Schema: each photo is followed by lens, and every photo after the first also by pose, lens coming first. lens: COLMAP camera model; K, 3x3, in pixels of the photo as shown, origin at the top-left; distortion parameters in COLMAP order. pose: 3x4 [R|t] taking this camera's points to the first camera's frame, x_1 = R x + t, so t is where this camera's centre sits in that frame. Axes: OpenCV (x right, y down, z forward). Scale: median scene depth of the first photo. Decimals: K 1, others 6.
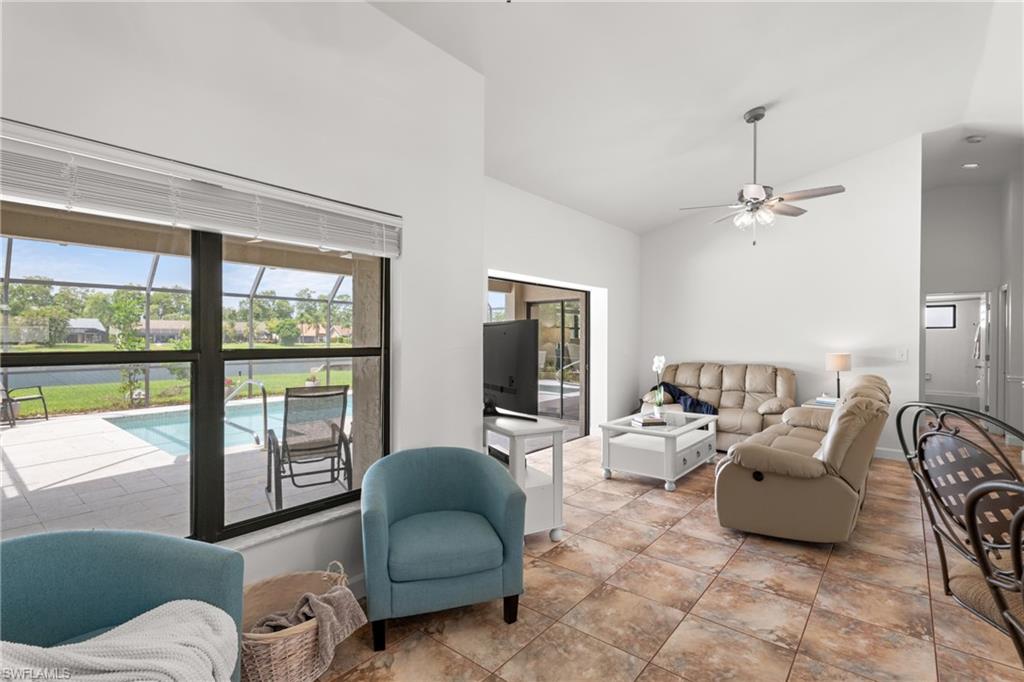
lens RADIAL K [[476.5, 0, 509.9], [0, 476.5, 336.2], [0, 0, 1]] dist [0.004041, -0.000862]
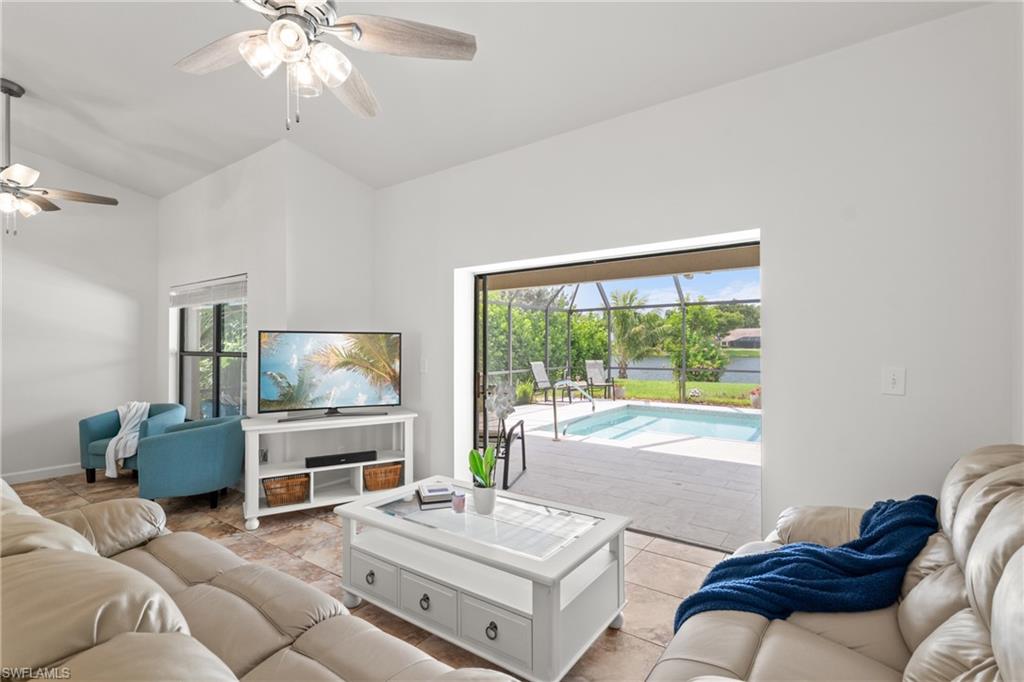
lens RADIAL K [[479.3, 0, 520.7], [0, 479.3, 340.9], [0, 0, 1]] dist [0.001054, 0.000388]
pose [[0.074680, -0.010819, -0.997149, 0.535798], [0.007293, 0.999920, -0.010303, 0.002937], [0.997181, -0.006502, 0.074753, 0.657312]]
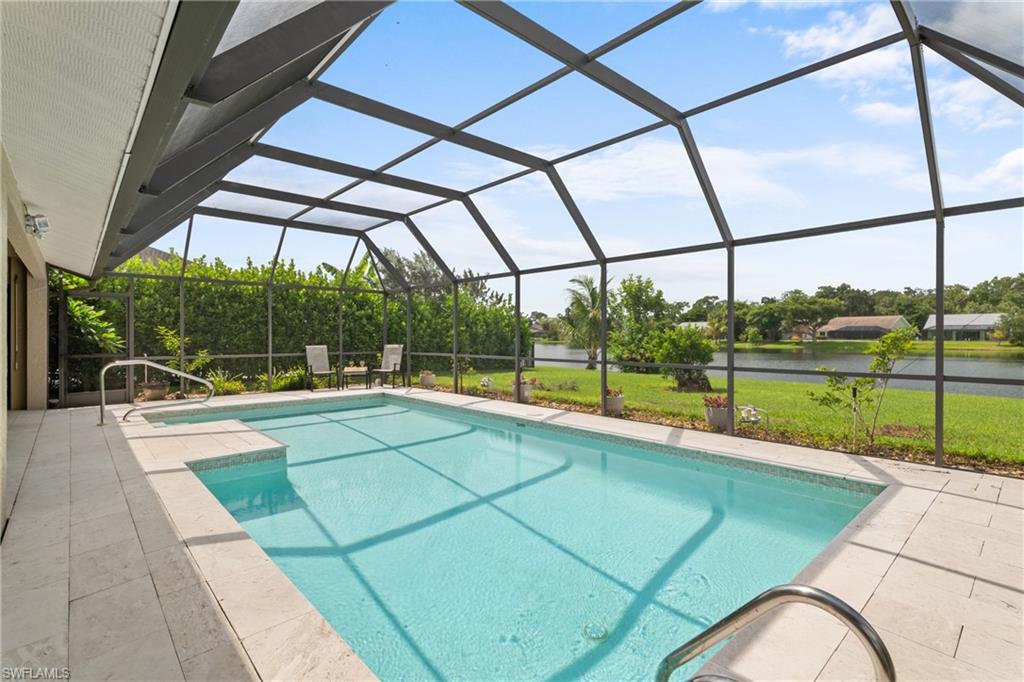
lens RADIAL K [[476.5, 0, 516.9], [0, 476.5, 338.5], [0, 0, 1]] dist [0.004041, -0.000862]
pose [[-0.132498, 0.004398, -0.991173, 0.388605], [0.003801, 0.999985, 0.003929, 0.026917], [0.991176, -0.003247, -0.132513, 1.537210]]
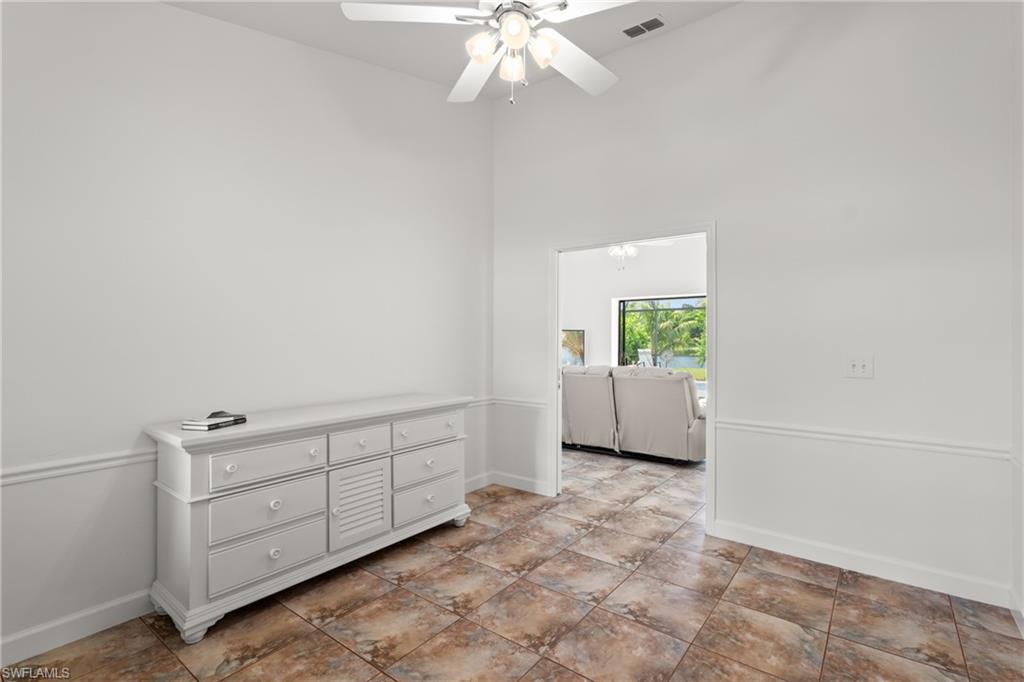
lens RADIAL K [[479.3, 0, 515.0], [0, 479.3, 337.2], [0, 0, 1]] dist [0.001054, 0.000388]
pose [[0.061078, -0.007186, -0.998107, 1.065010], [0.009742, 0.999931, -0.006603, 0.008110], [0.998085, -0.009321, 0.061144, 0.329322]]
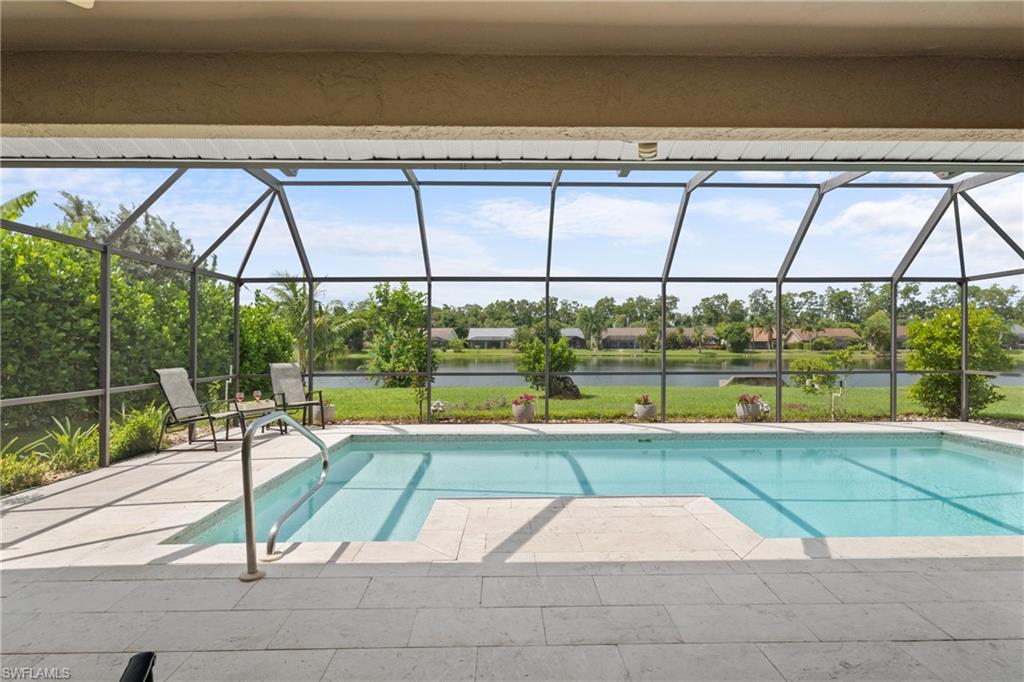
lens RADIAL K [[520.3, 0, 514.9], [0, 520.3, 347.1], [0, 0, 1]] dist [0.001136, 0.000778]
pose [[0.652866, -0.000109, -0.757473, 0.081946], [0.007274, 0.999955, 0.006125, 0.016689], [0.757438, -0.009509, 0.652838, 0.687730]]
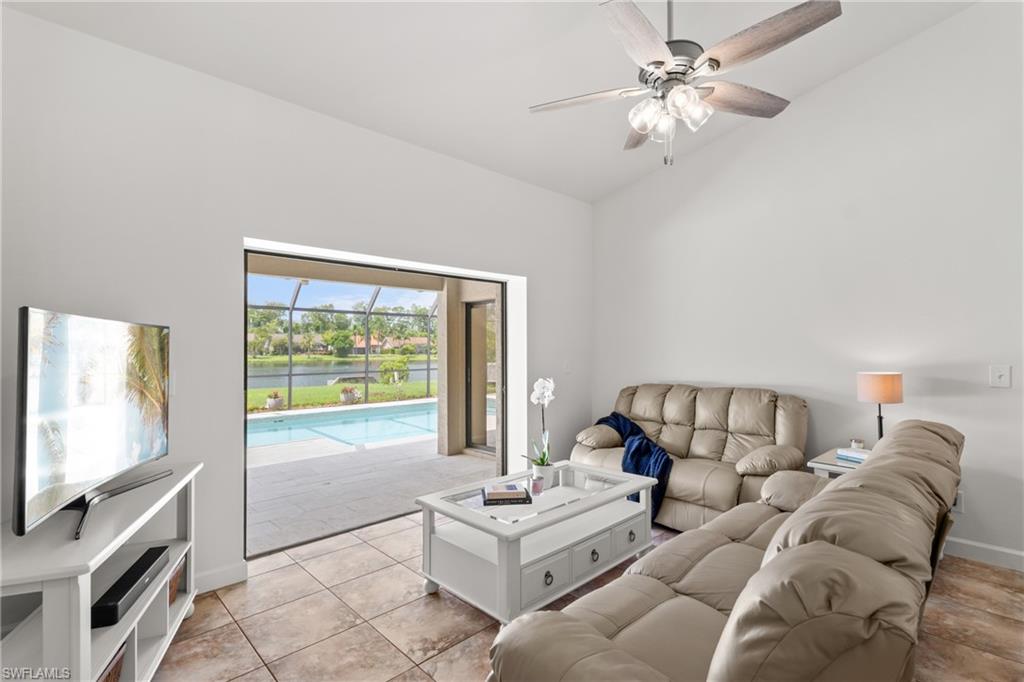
lens RADIAL K [[479.3, 0, 510.8], [0, 479.3, 342.2], [0, 0, 1]] dist [0.001054, 0.000388]
pose [[0.993061, -0.007704, -0.117345, 0.268762], [0.006609, 0.999931, -0.009714, 0.001778], [0.117412, 0.008871, 0.993044, 0.316476]]
